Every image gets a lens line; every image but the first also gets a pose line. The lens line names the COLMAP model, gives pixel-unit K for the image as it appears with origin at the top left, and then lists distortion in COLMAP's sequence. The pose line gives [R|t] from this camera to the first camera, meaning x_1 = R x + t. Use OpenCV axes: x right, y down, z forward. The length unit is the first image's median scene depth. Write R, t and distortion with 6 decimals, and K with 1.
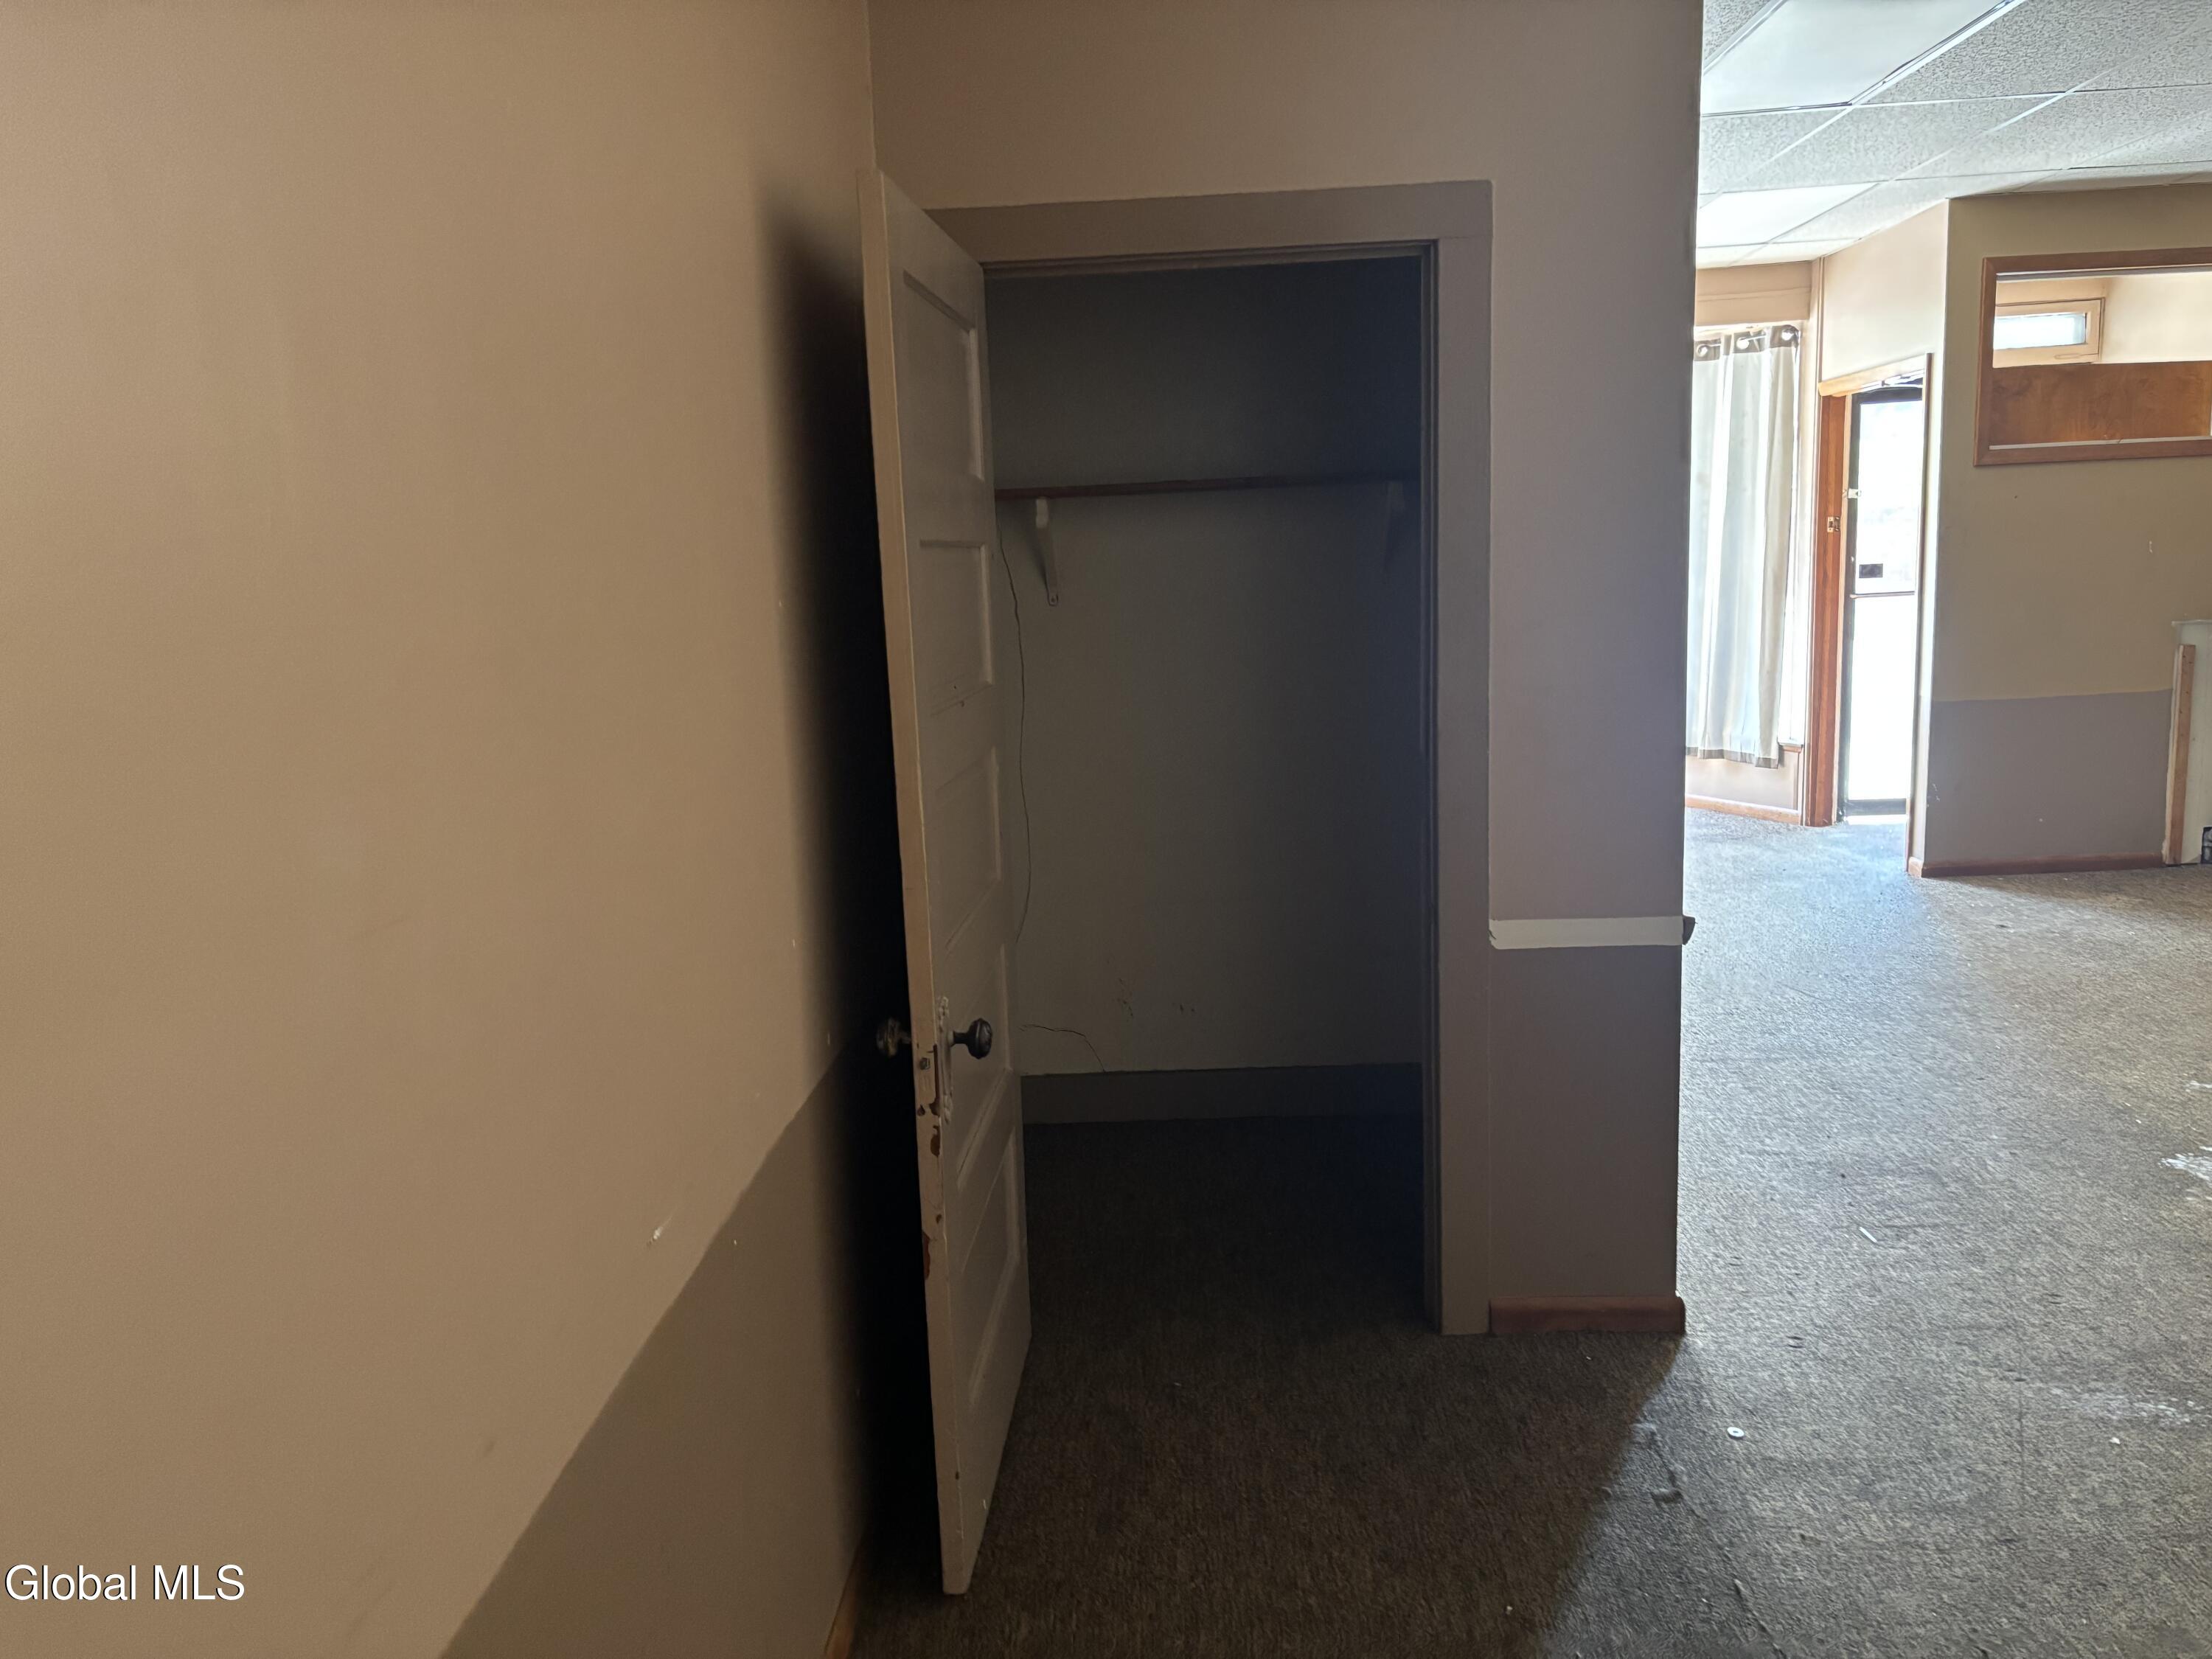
lens RADIAL K [[1688.1, 0, 1106.0], [0, 1688.1, 829.5], [0, 0, 1]] dist [0.043625, -0.029276]
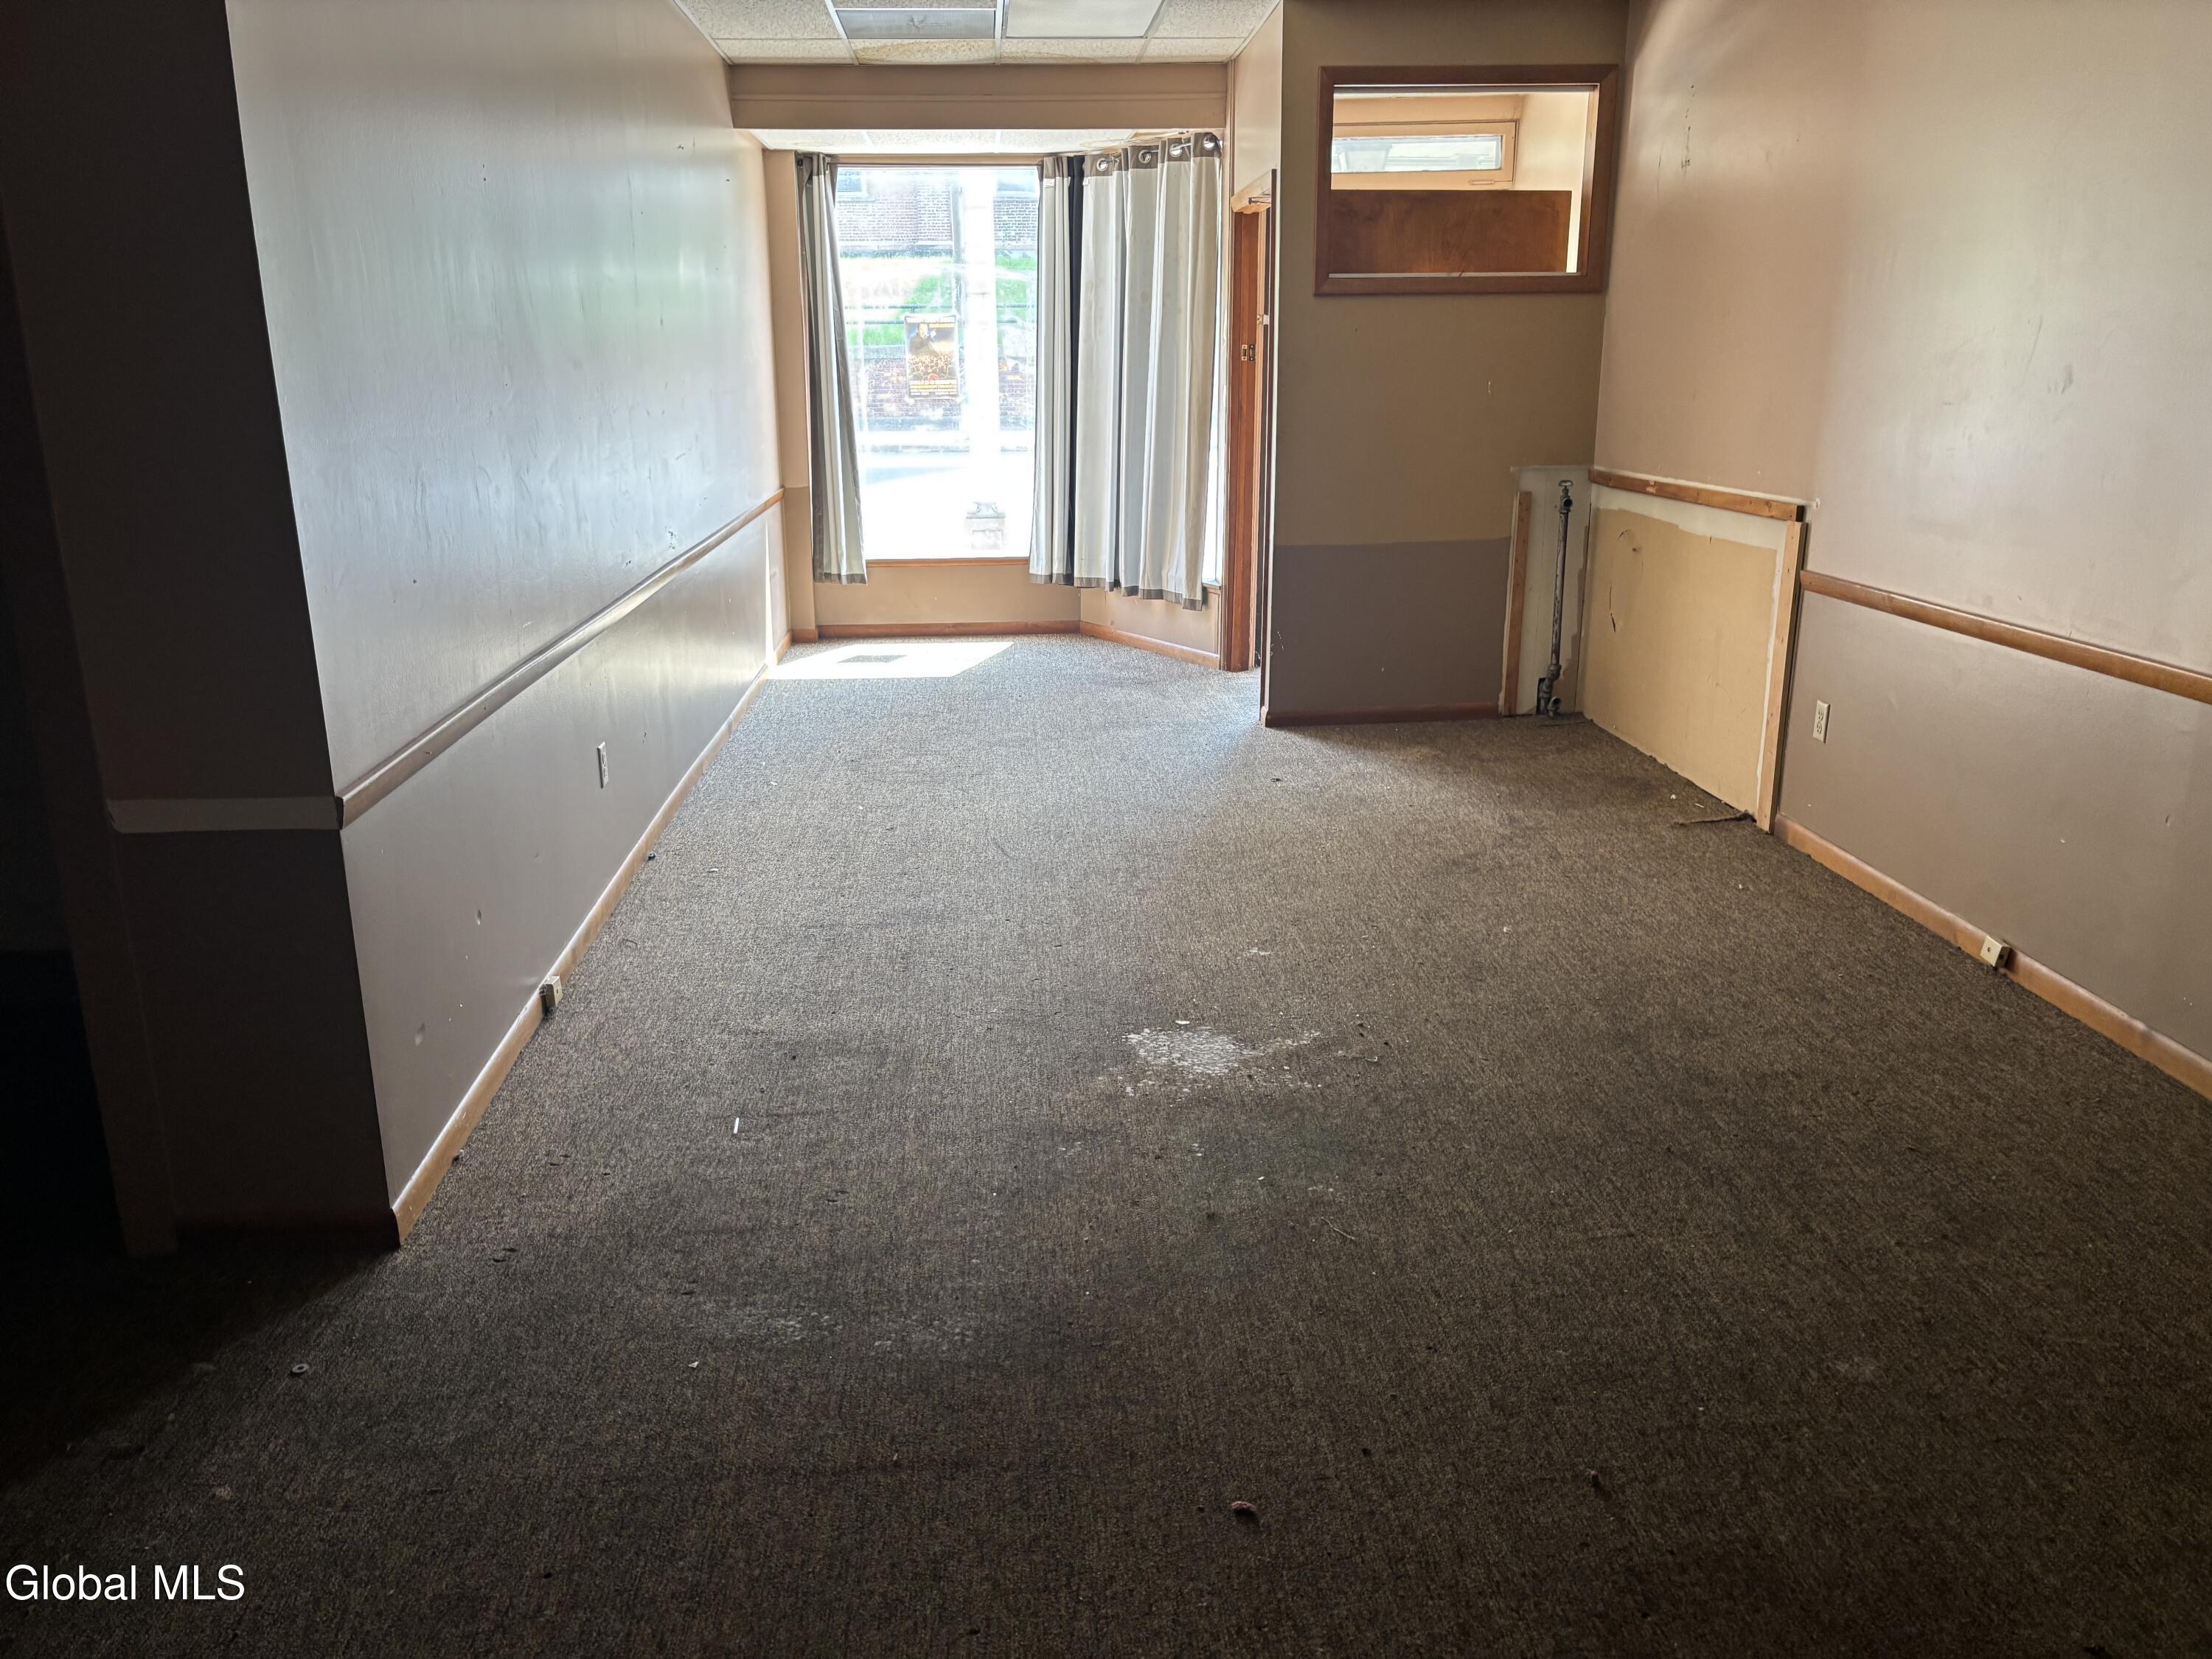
lens RADIAL K [[1691.3, 0, 1106.0], [0, 1691.3, 829.5], [0, 0, 1]] dist [0.191810, -0.467557]
pose [[0.993768, 0.003093, 0.111424, 0.280987], [-0.014755, 0.994469, 0.103989, -0.013679], [-0.110486, -0.104985, 0.988317, 0.030123]]
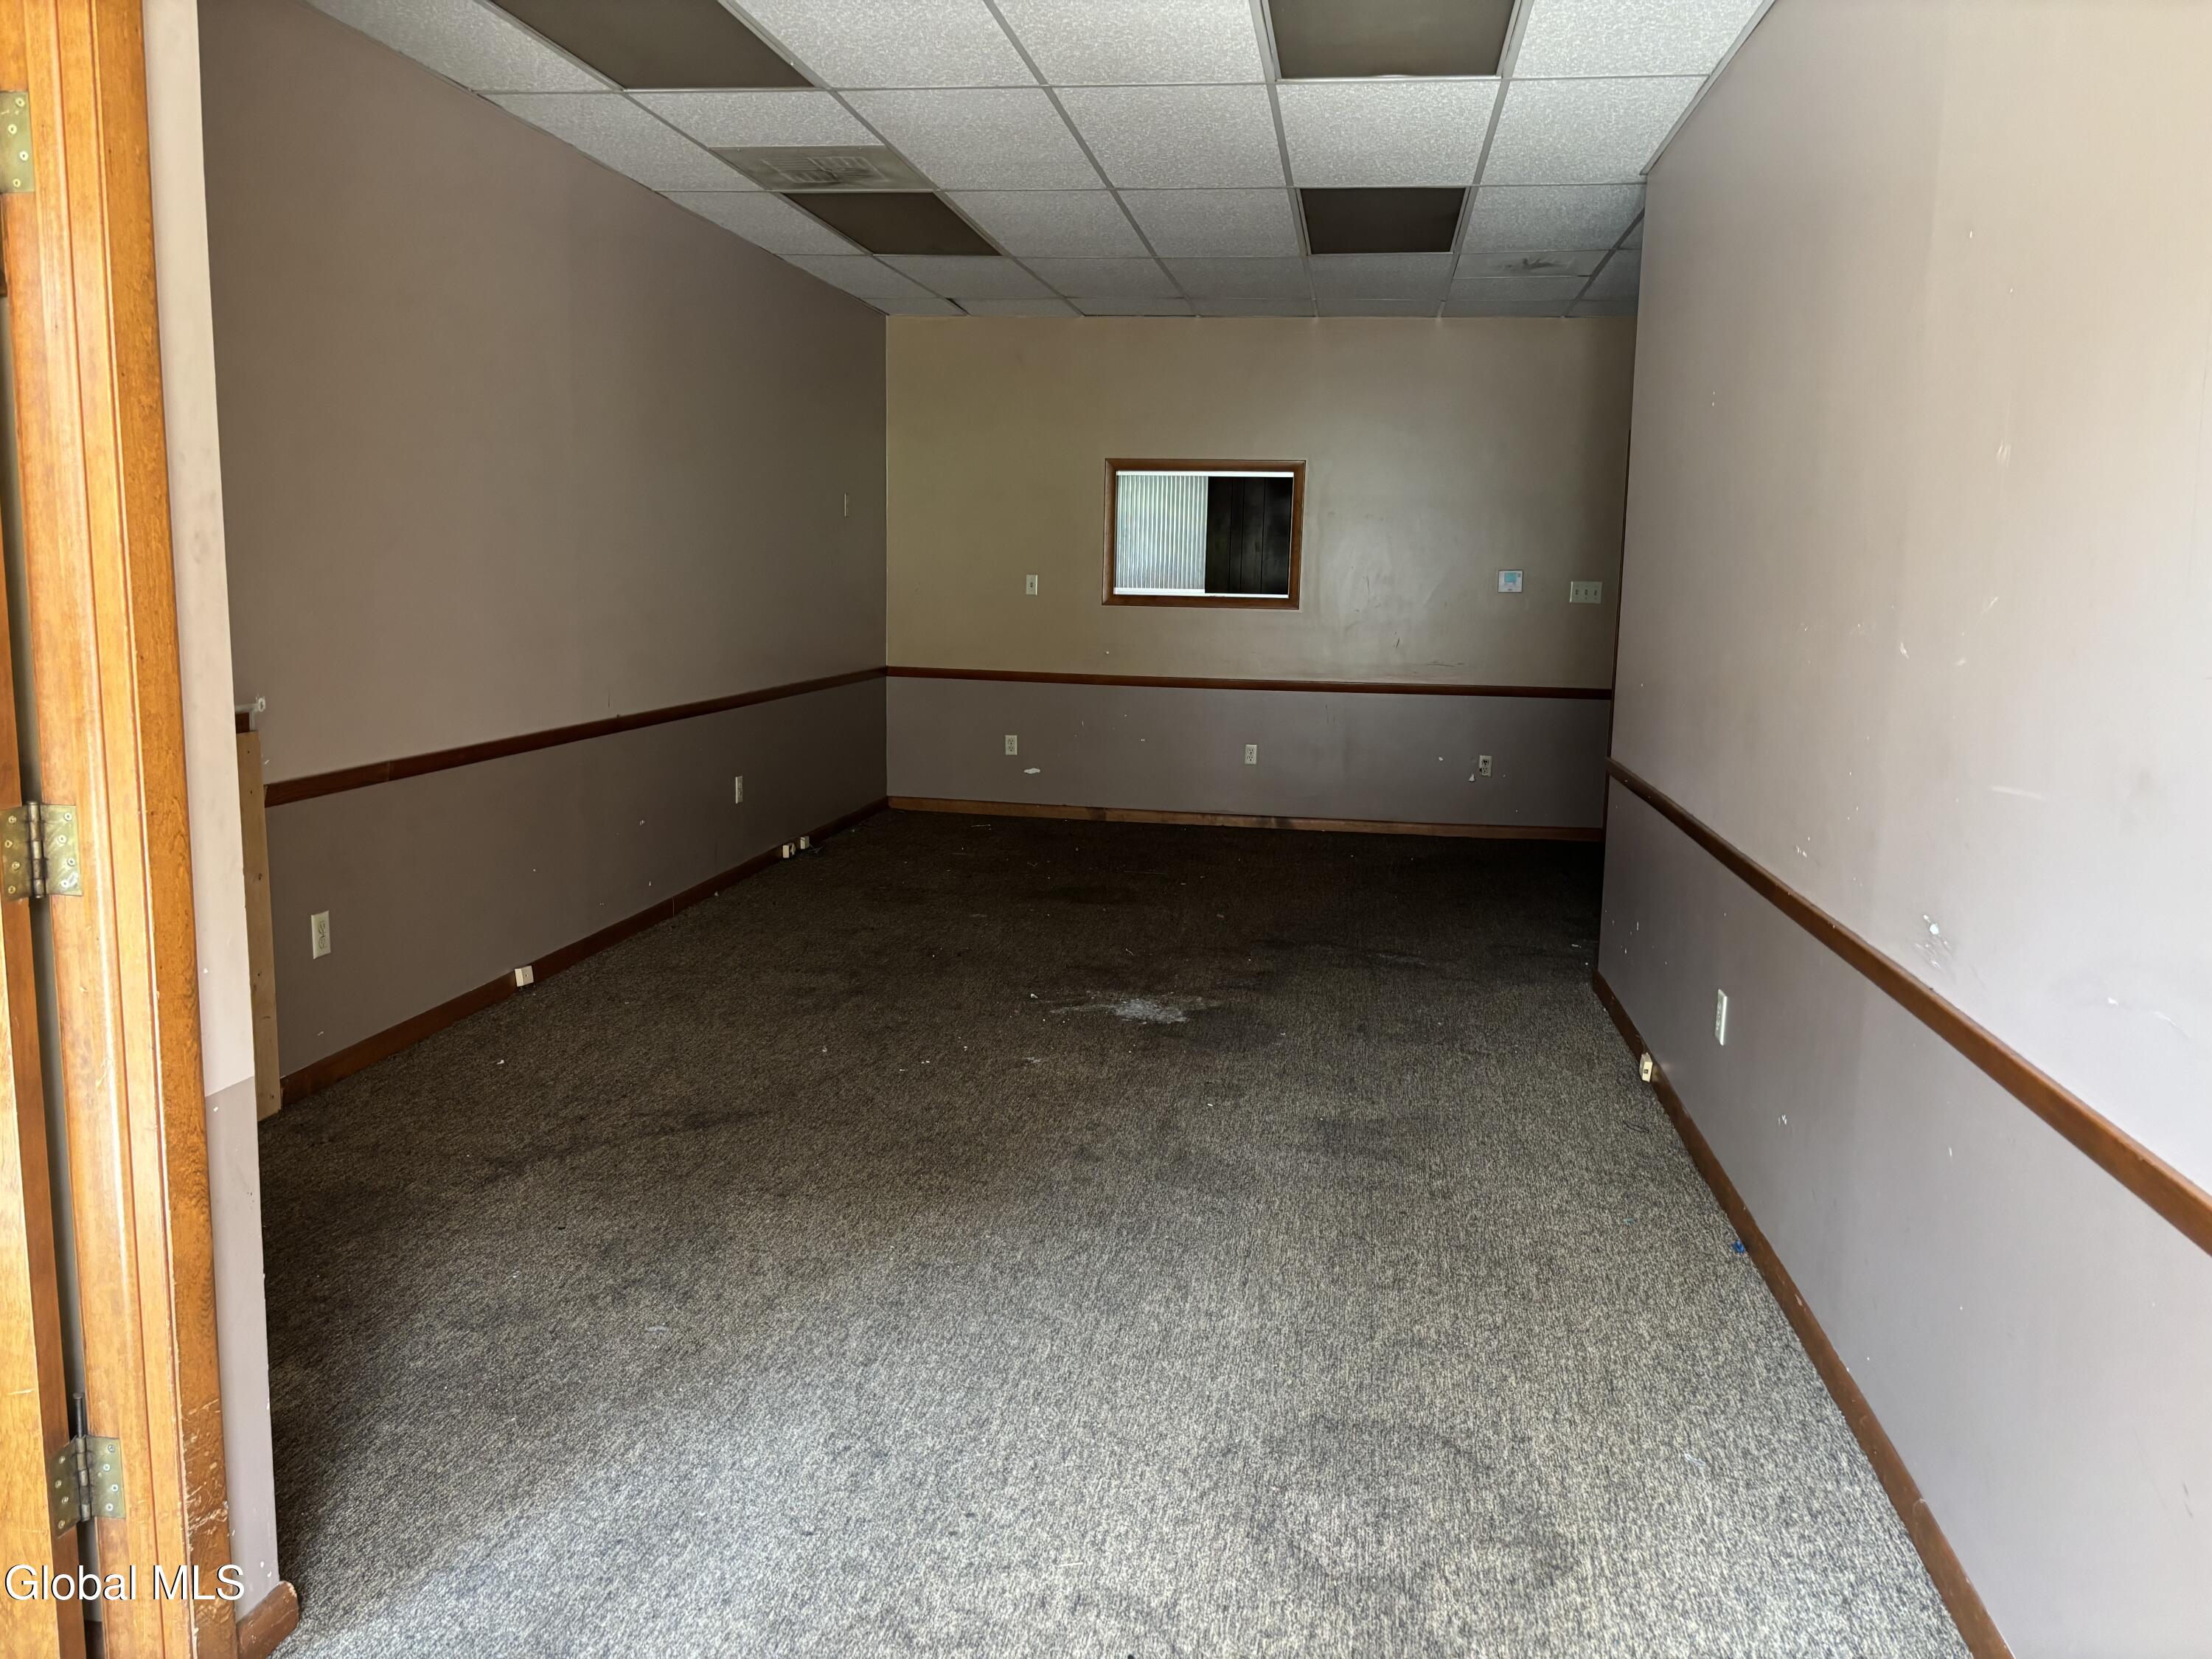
lens RADIAL K [[1691.3, 0, 1106.0], [0, 1691.3, 829.5], [0, 0, 1]] dist [0.191810, -0.467557]
pose [[-0.993688, 0.005983, 0.112016, 0.298101], [0.040210, 0.951217, 0.305890, -0.205860], [-0.104721, 0.308463, -0.945454, 1.255702]]
